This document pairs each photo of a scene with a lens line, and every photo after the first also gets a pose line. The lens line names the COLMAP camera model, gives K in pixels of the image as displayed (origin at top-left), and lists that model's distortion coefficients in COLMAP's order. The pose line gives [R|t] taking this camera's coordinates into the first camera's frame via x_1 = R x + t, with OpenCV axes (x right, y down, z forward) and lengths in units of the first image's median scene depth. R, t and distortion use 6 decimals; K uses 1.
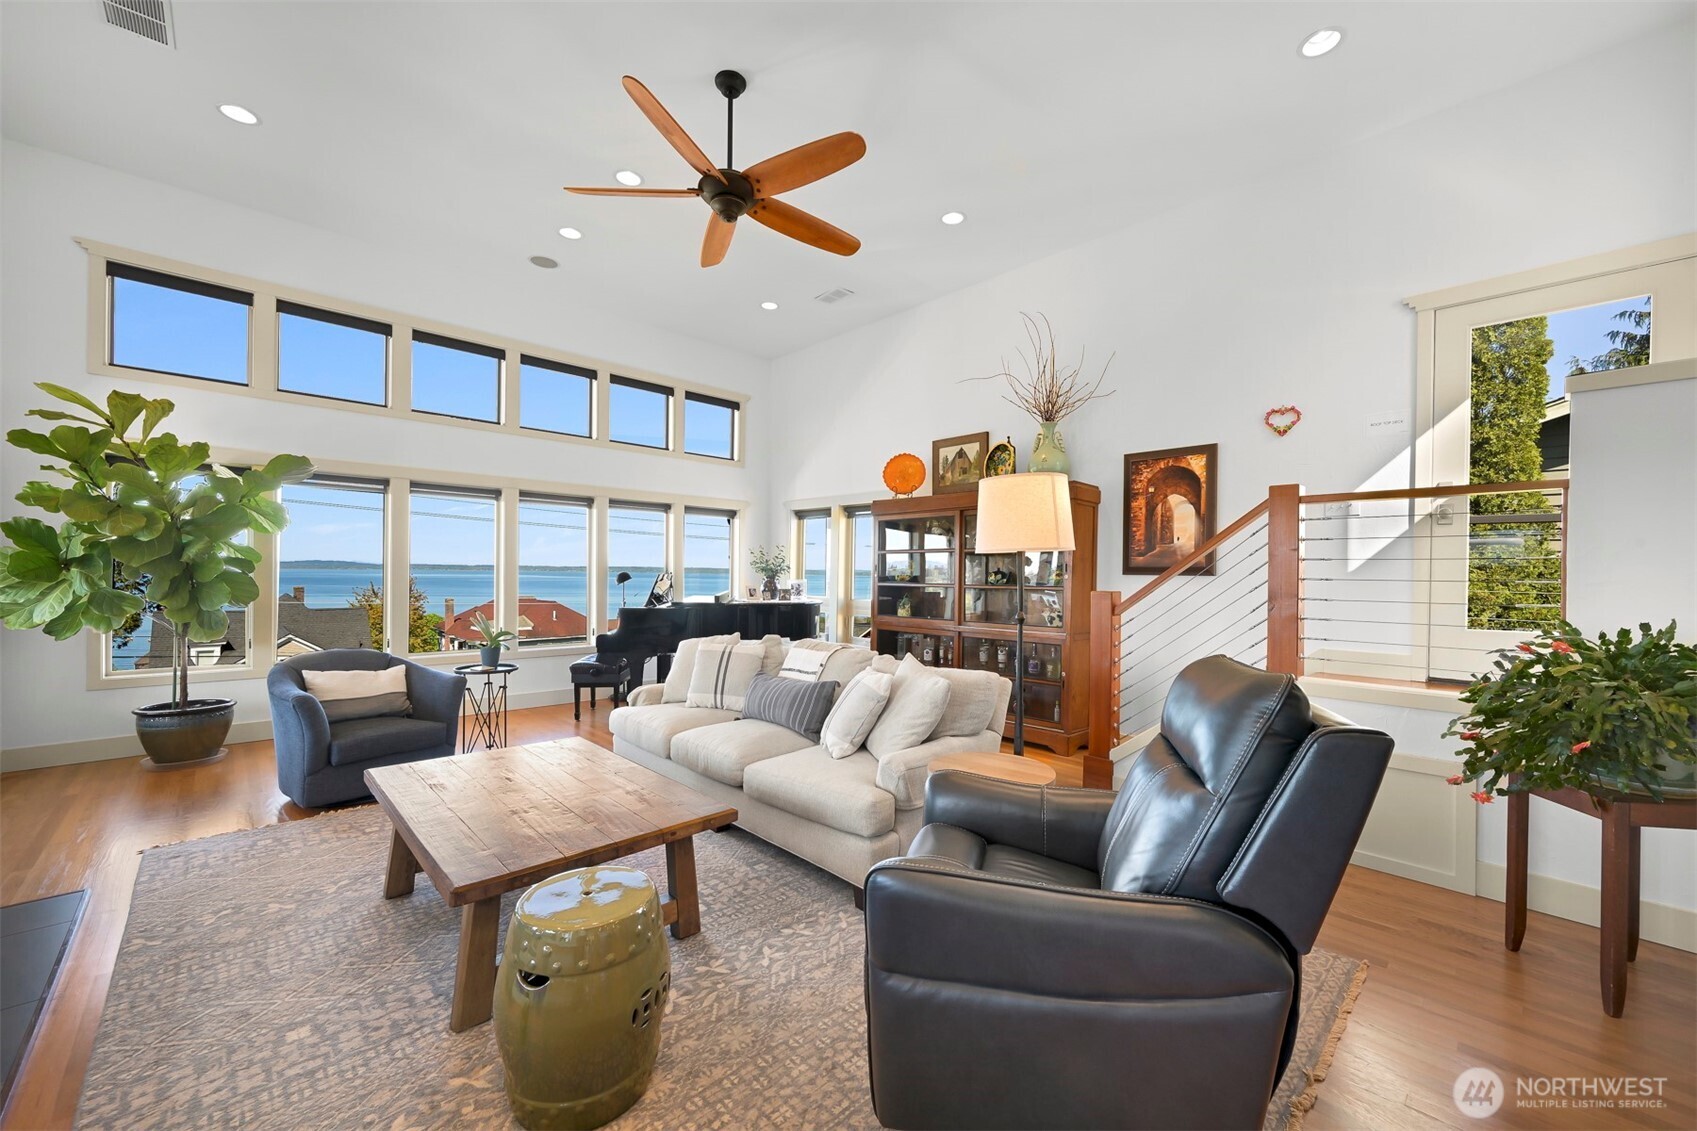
lens RADIAL K [[661.9, 0, 858.5], [0, 661.9, 572.0], [0, 0, 1]] dist [-0.003250, -0.000606]
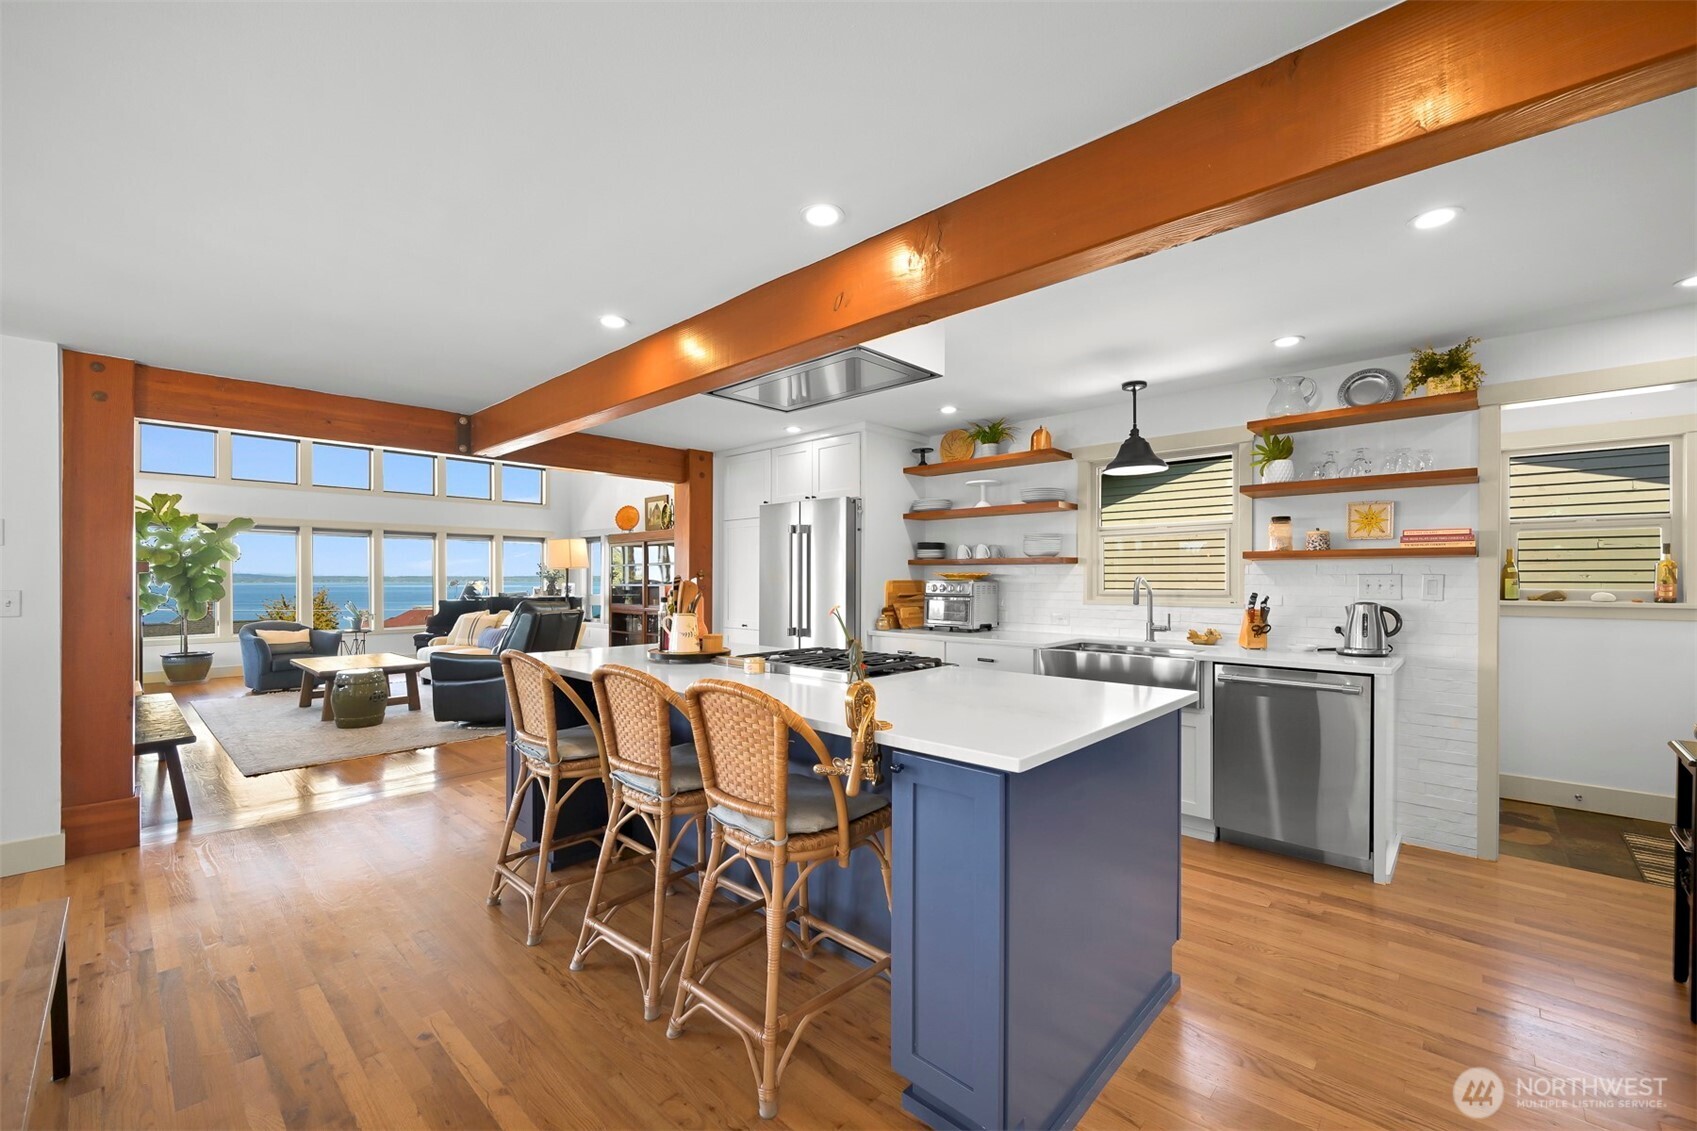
lens RADIAL K [[661.9, 0, 840.8], [0, 661.9, 573.3], [0, 0, 1]] dist [-0.003250, -0.000606]
pose [[0.997628, -0.012678, 0.067659, 0.600888], [0.013029, 0.999904, -0.004739, 0.005257], [-0.067592, 0.005609, 0.997697, -0.843039]]
